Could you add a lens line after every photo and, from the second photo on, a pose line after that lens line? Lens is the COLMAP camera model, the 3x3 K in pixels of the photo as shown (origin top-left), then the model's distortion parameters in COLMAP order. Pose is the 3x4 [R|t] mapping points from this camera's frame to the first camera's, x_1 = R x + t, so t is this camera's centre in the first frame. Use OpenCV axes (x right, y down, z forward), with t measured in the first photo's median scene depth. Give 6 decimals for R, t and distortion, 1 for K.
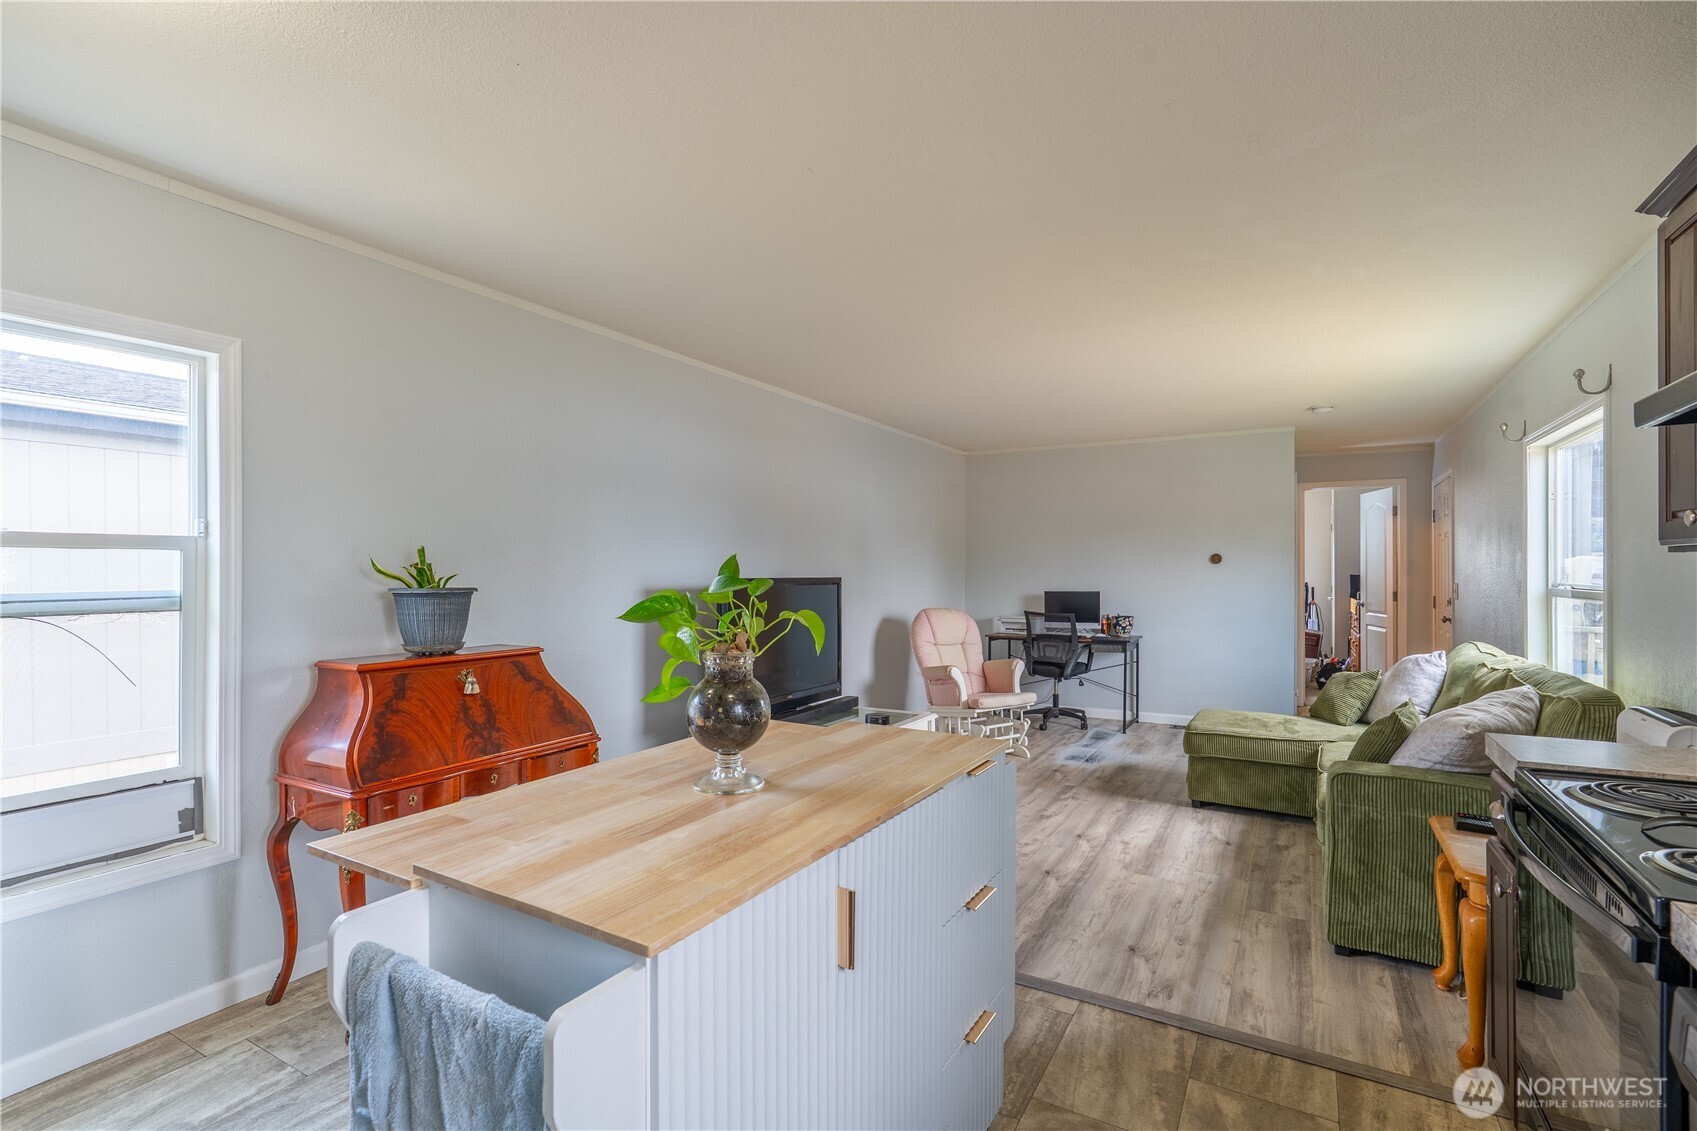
lens RADIAL K [[776.1, 0, 879.1], [0, 776.1, 579.2], [0, 0, 1]] dist [-0.005019, 0.002318]
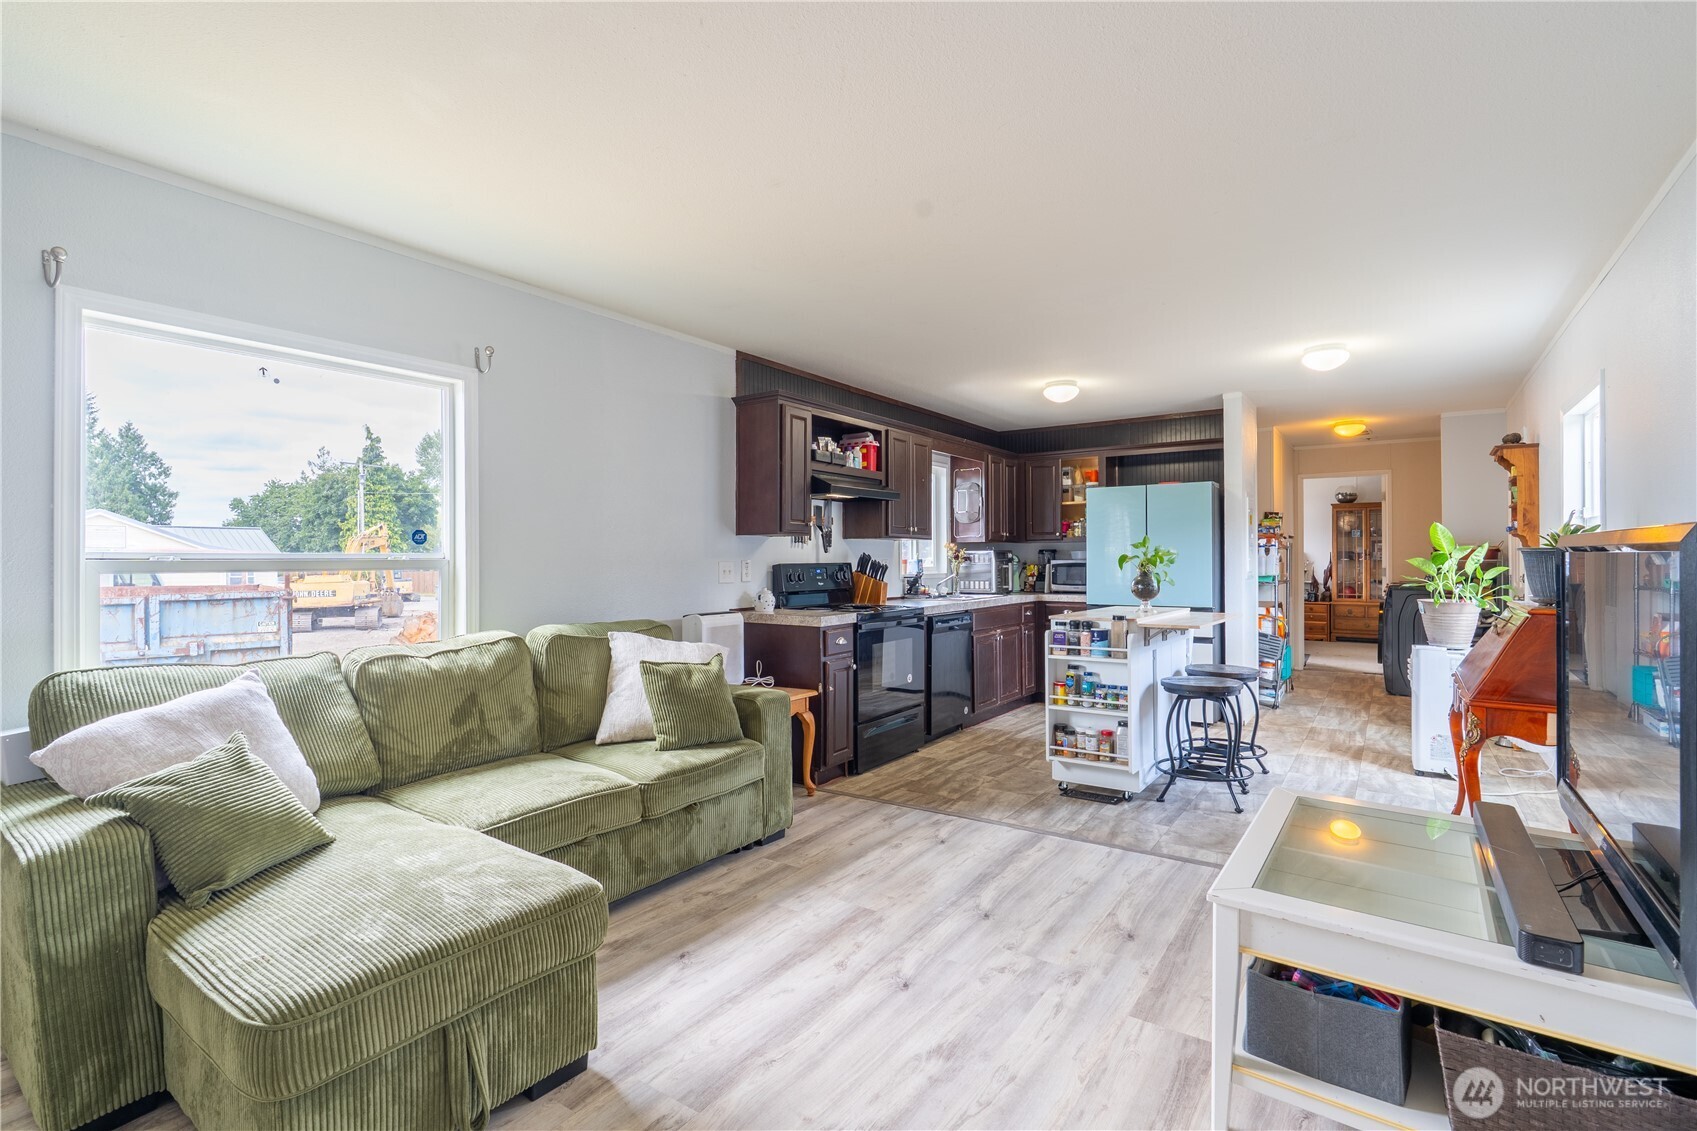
lens RADIAL K [[776.1, 0, 862.5], [0, 776.1, 553.8], [0, 0, 1]] dist [-0.005019, 0.002318]
pose [[-0.995055, 0.009692, 0.098850, 0.226069], [0.010328, 0.999929, 0.005926, 0.007294], [-0.098785, 0.006918, -0.995085, 1.547192]]
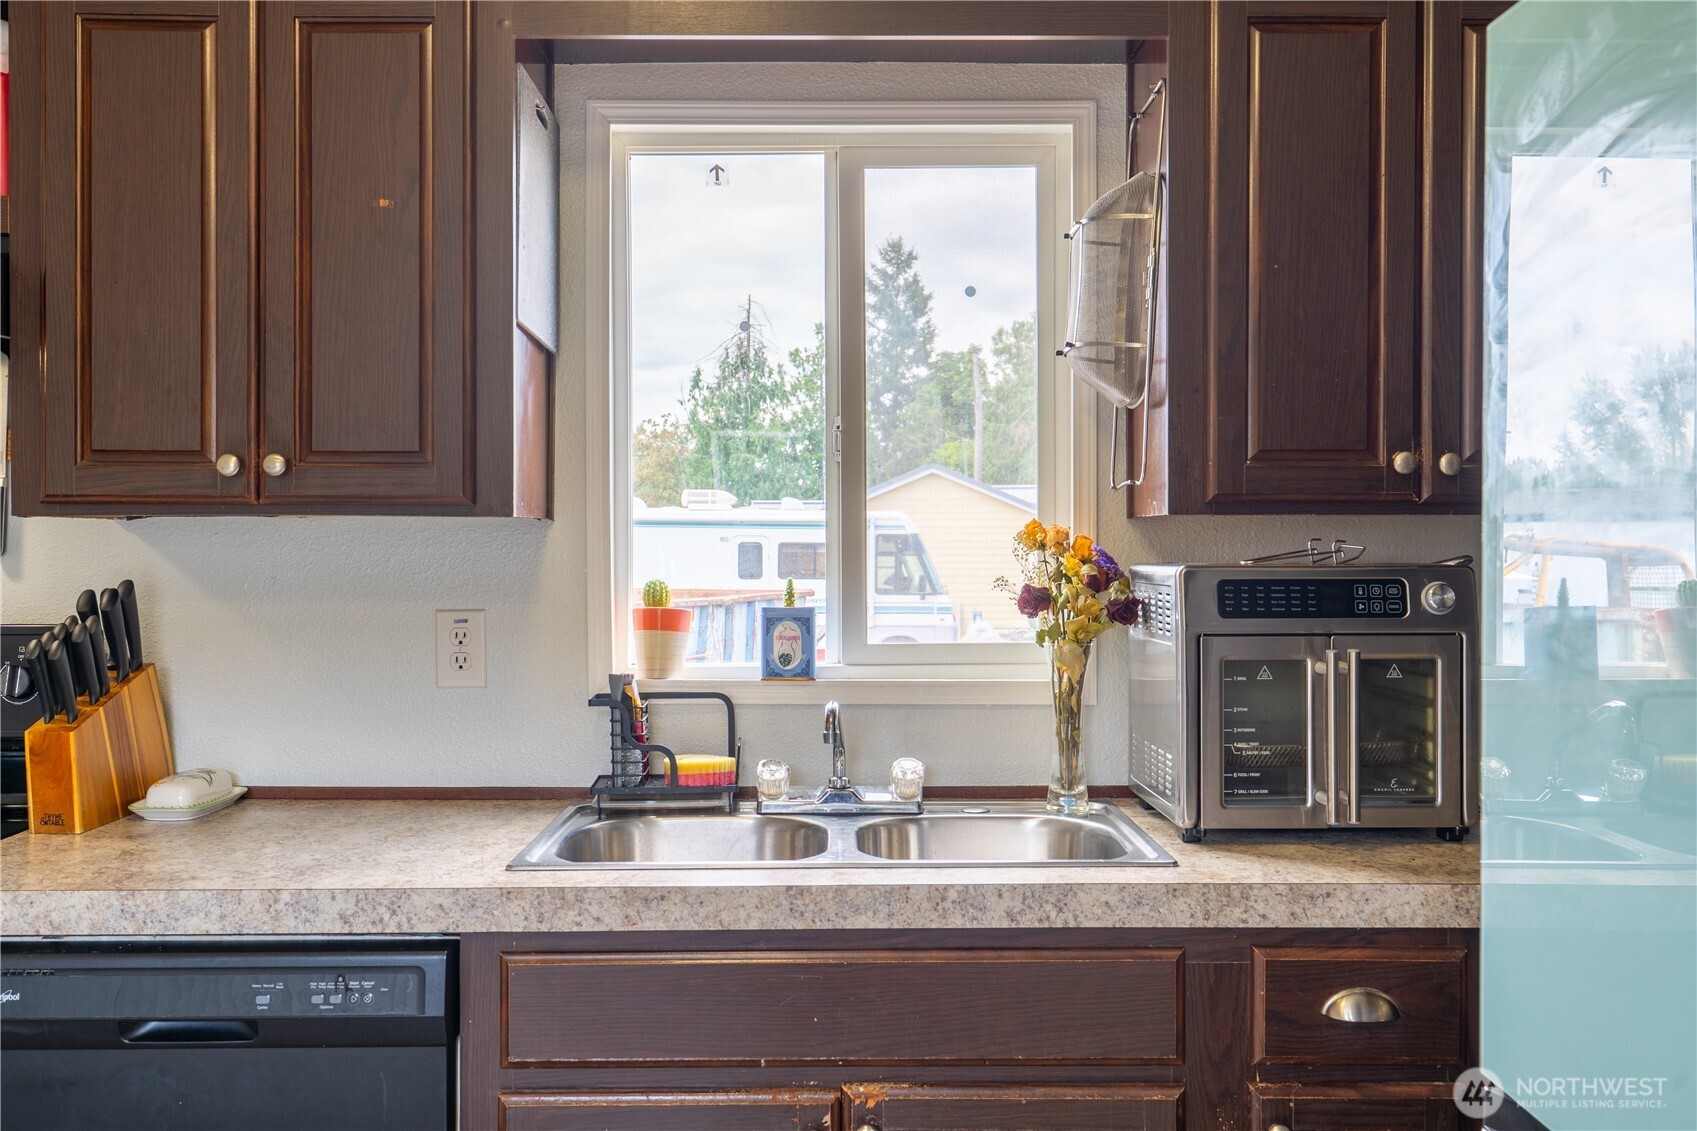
lens RADIAL K [[1563.7, 0, 852.2], [0, 1563.7, 556.8], [0, 0, 1]] dist [0.004936, 0.000000]
pose [[-0.494550, -0.008903, 0.869104, -0.311601], [0.014462, 0.999725, 0.018471, -0.003267], [-0.869029, 0.021704, -0.494285, 0.217347]]
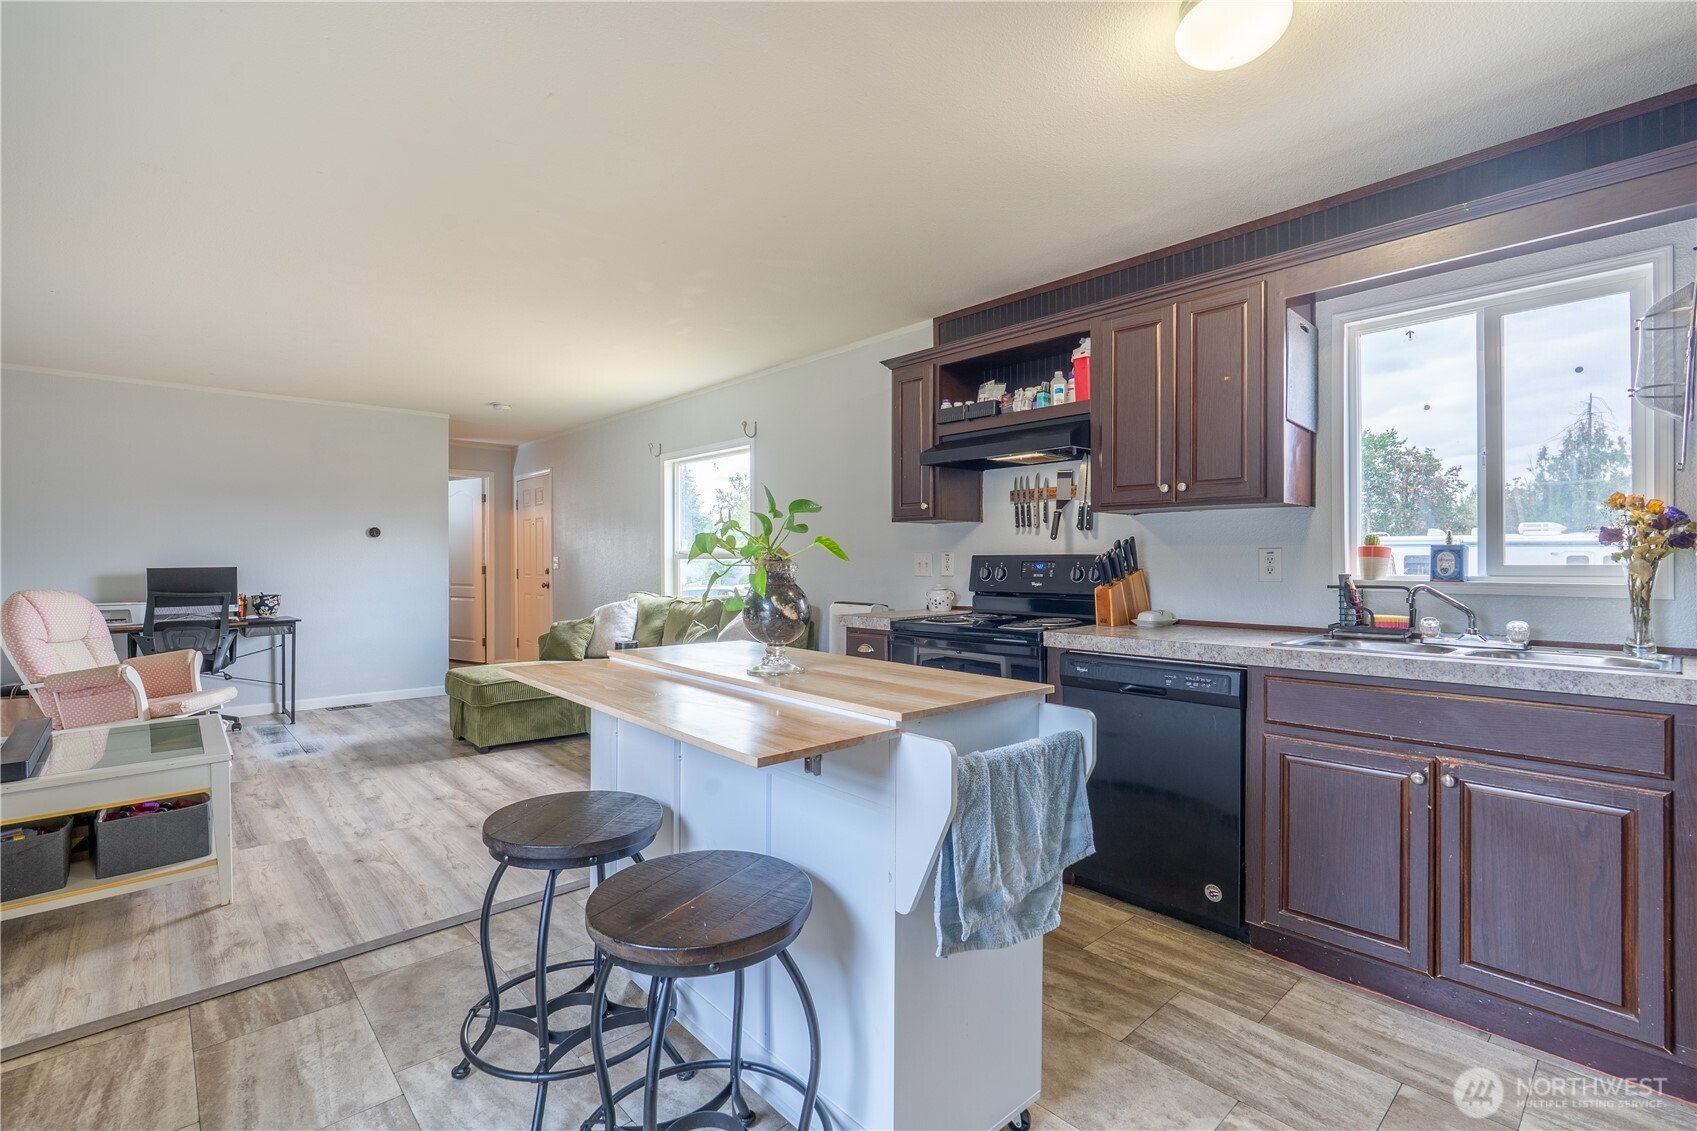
lens RADIAL K [[776.1, 0, 839.2], [0, 776.1, 559.3], [0, 0, 1]] dist [-0.005019, 0.002318]
pose [[0.326332, 0.004305, 0.945245, -0.501737], [0.012593, 0.999881, -0.008902, 0.040295], [-0.945171, 0.014809, 0.326239, 0.186654]]
